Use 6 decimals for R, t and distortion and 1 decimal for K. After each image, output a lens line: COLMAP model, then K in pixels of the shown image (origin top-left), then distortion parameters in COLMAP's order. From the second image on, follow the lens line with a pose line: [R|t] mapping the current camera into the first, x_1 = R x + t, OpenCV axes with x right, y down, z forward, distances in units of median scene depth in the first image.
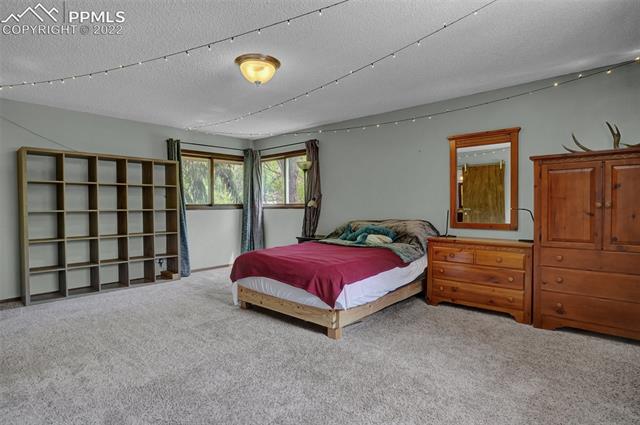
lens RADIAL K [[335.3, 0, 321.0], [0, 335.3, 210.9], [0, 0, 1]] dist [-0.003332, -0.000076]
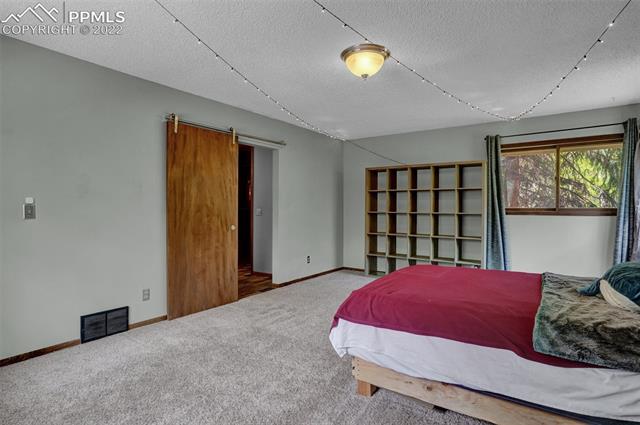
lens RADIAL K [[335.3, 0, 319.7], [0, 335.3, 211.9], [0, 0, 1]] dist [-0.003332, -0.000076]
pose [[0.130523, 0.017763, -0.991286, 0.427916], [-0.027924, 0.999509, 0.014233, -0.010374], [0.991052, 0.025823, 0.130955, 0.468344]]
